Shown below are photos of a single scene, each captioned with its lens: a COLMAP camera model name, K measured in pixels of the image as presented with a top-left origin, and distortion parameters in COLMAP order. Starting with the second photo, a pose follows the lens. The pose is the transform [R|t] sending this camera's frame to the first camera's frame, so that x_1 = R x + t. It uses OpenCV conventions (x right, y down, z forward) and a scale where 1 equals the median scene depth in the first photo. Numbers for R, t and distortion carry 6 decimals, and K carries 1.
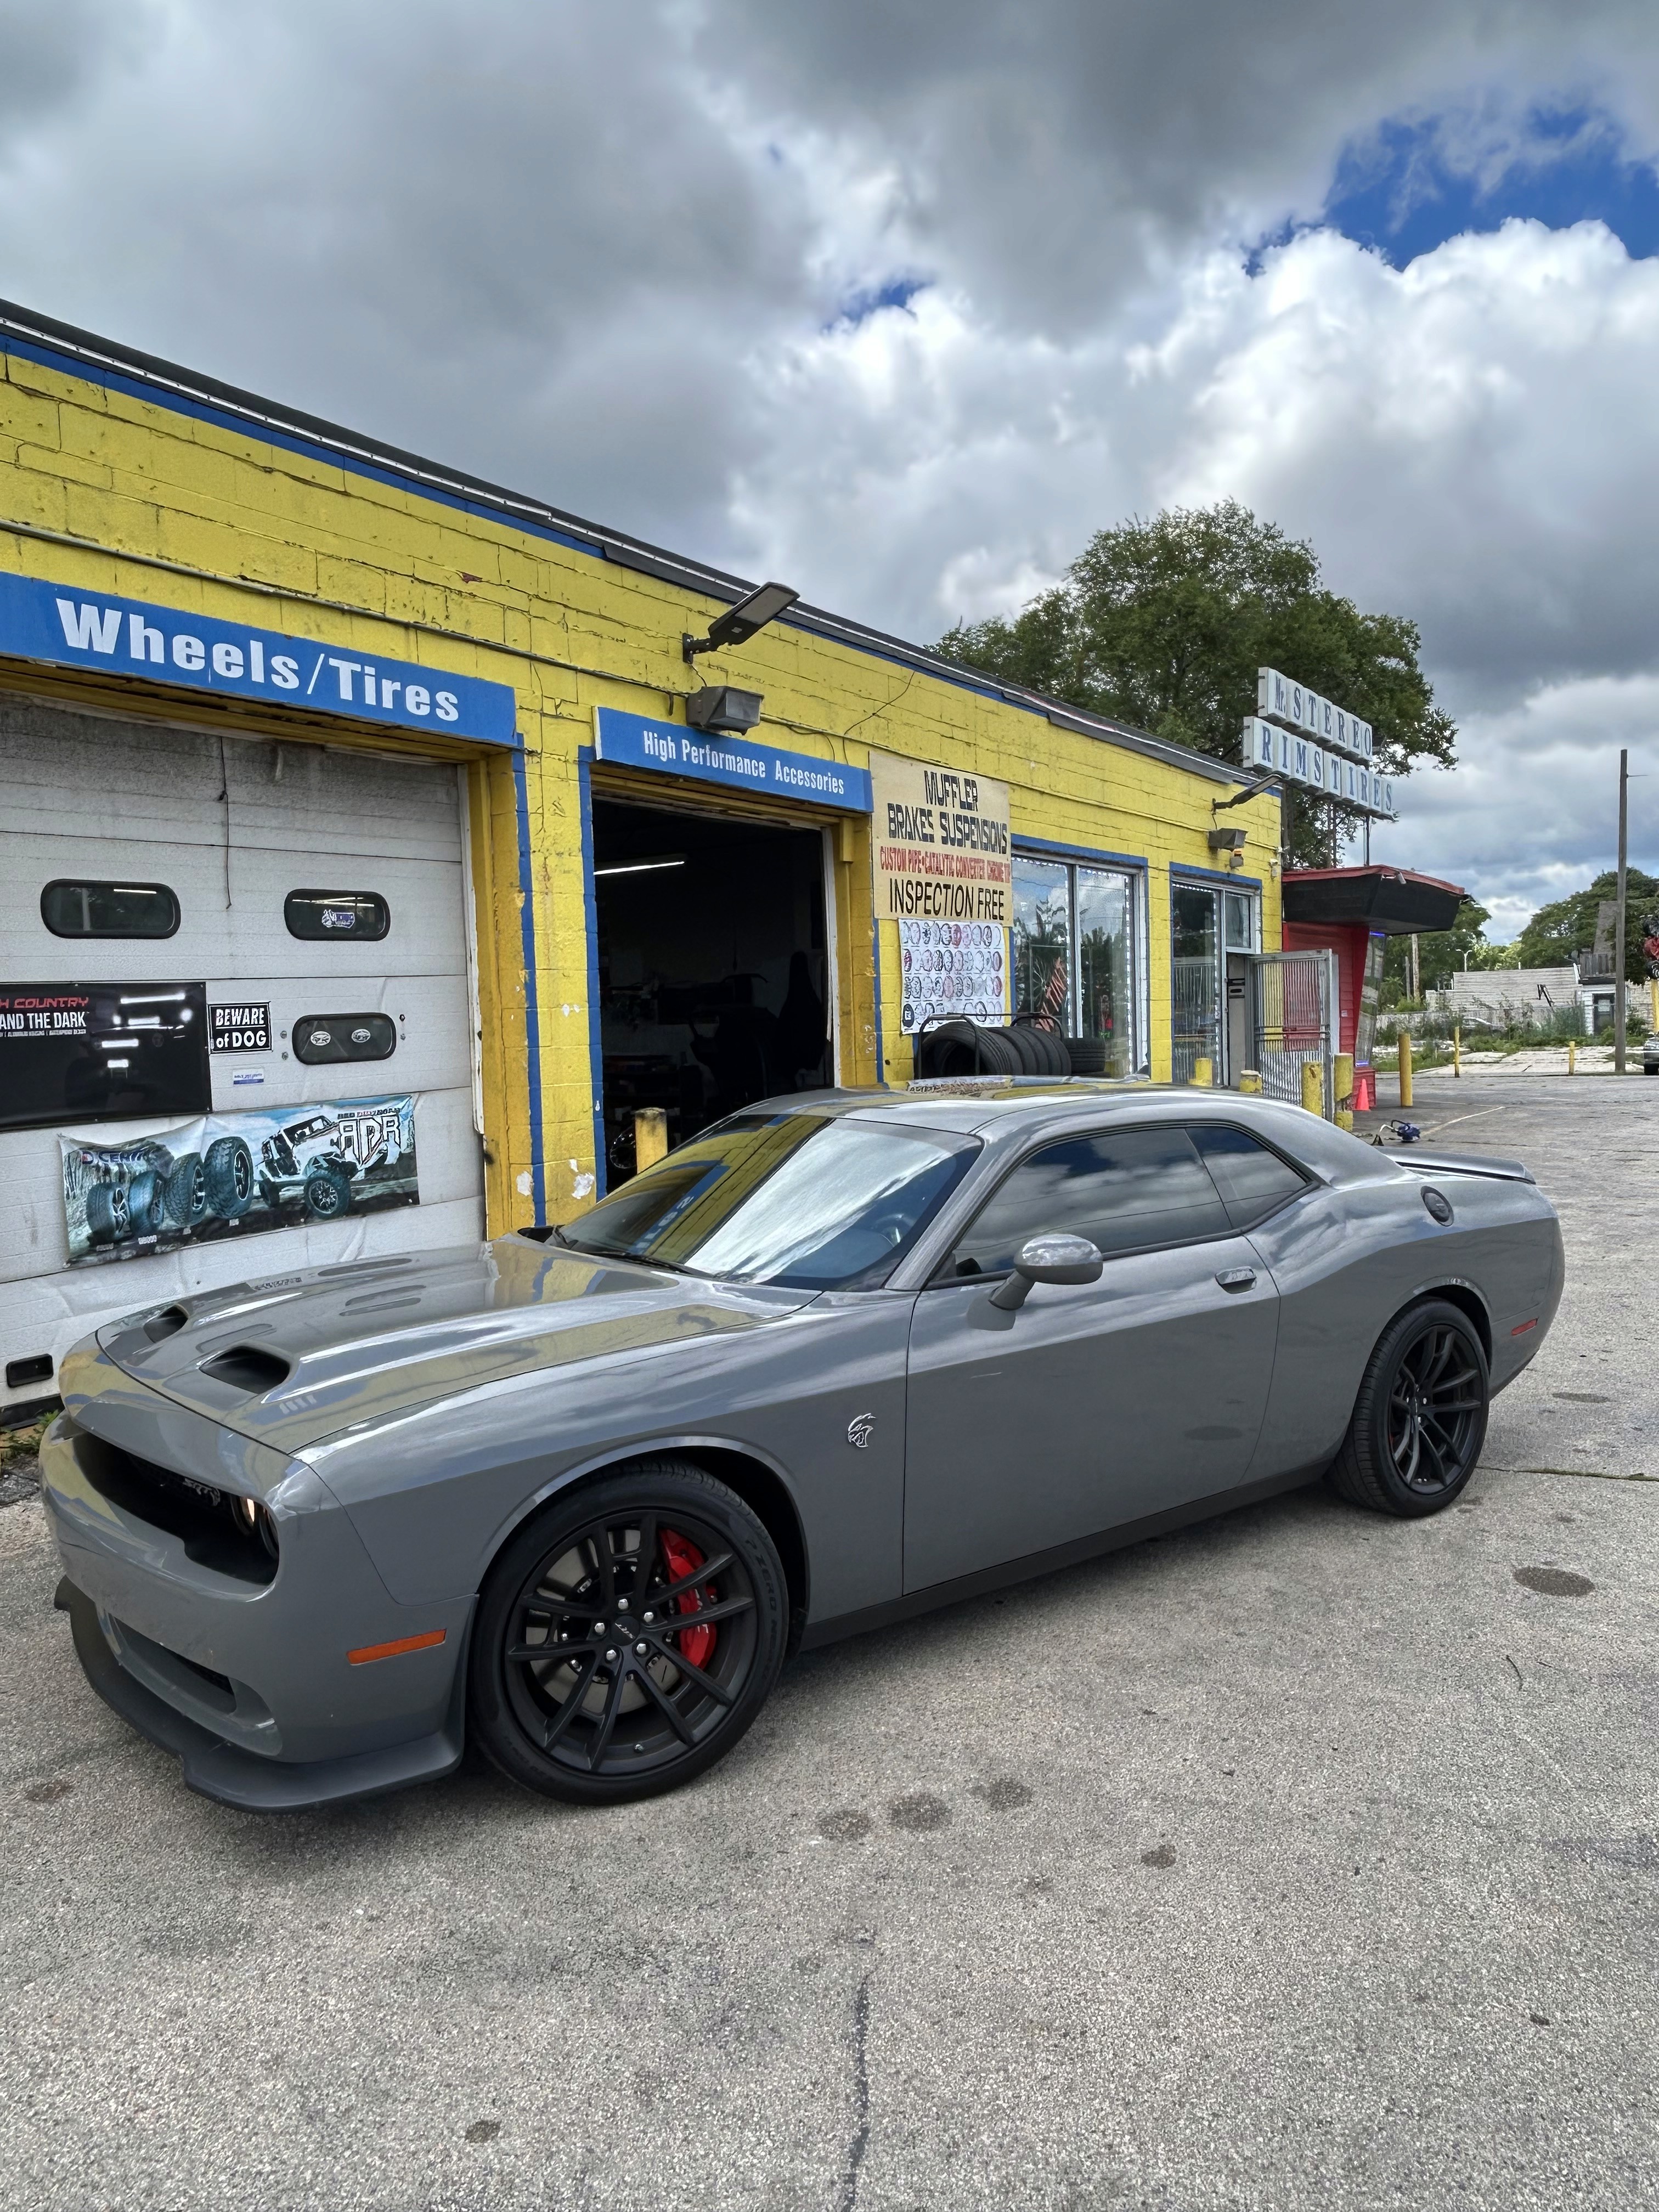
lens RADIAL K [[1534.3, 0, 818.1], [0, 1534.3, 1113.6], [0, 0, 1]] dist [0.027324, -0.056217]
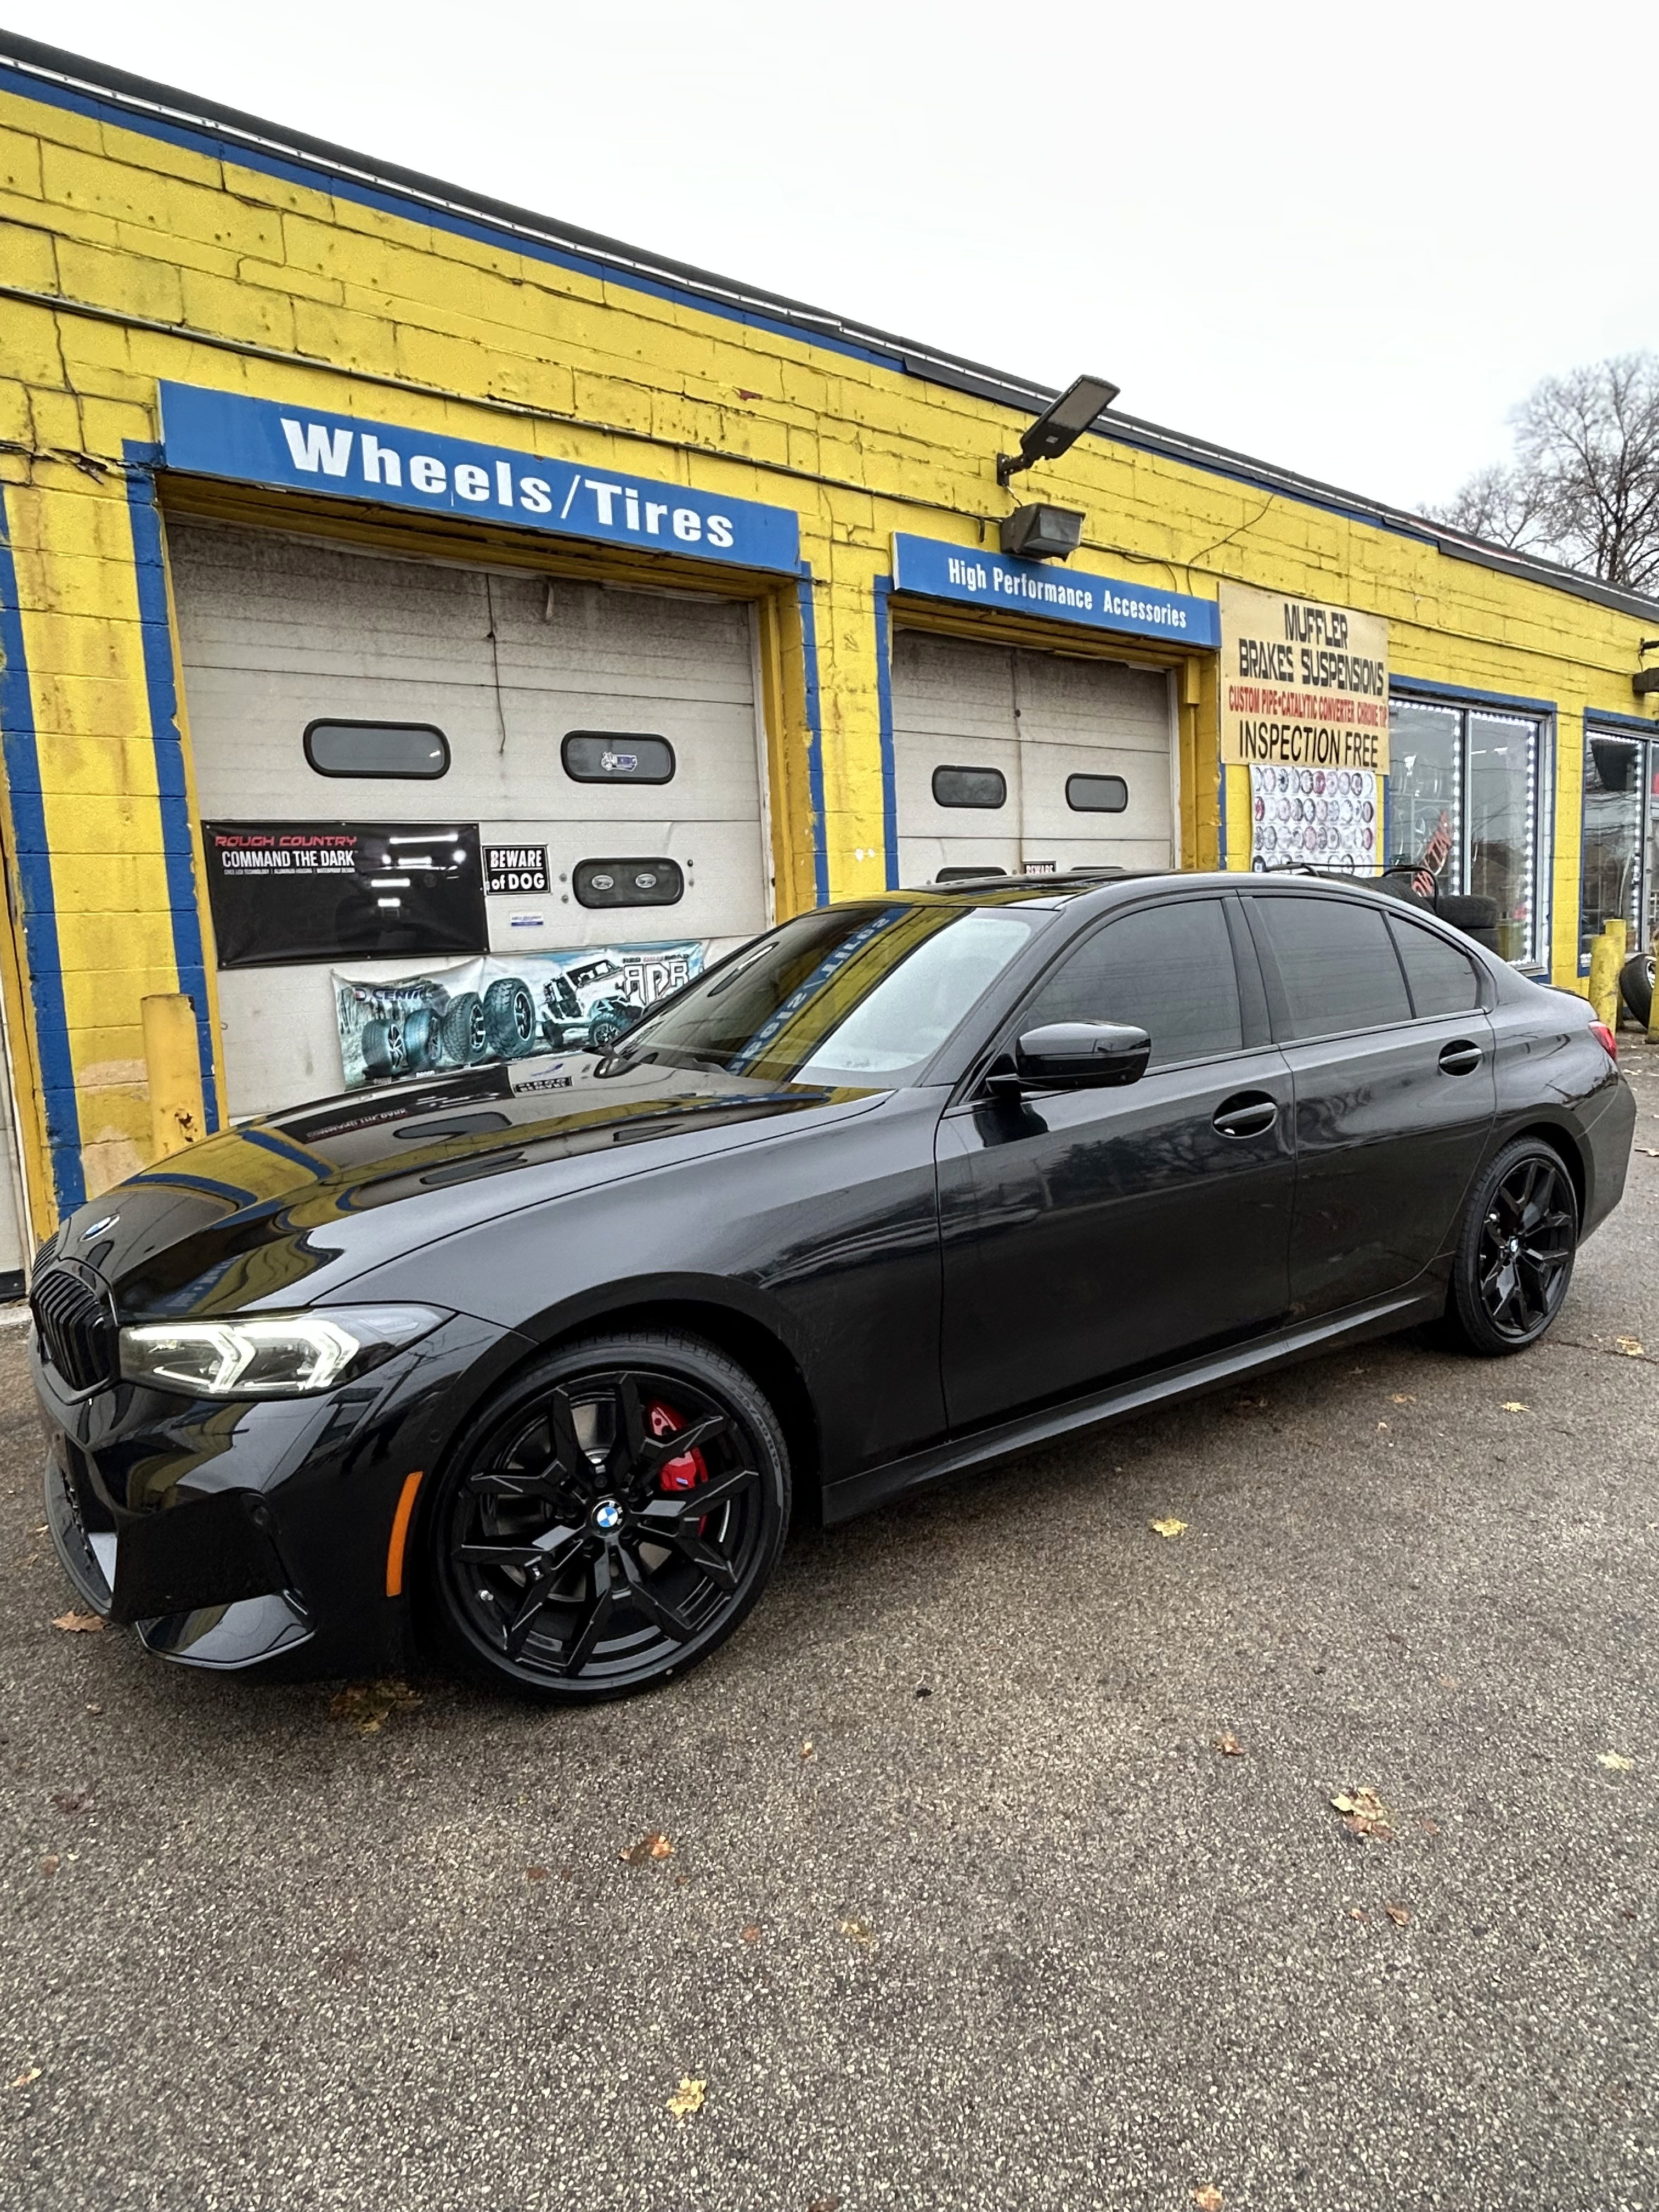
lens RADIAL K [[1301.7, 0, 849.8], [0, 1301.7, 1111.6], [0, 0, 1]] dist [-0.003411, -0.003874]
pose [[0.956210, 0.023037, -0.291773, 0.079409], [0.000752, 0.996701, 0.081161, 0.030207], [0.292680, -0.077826, 0.953038, 0.210881]]
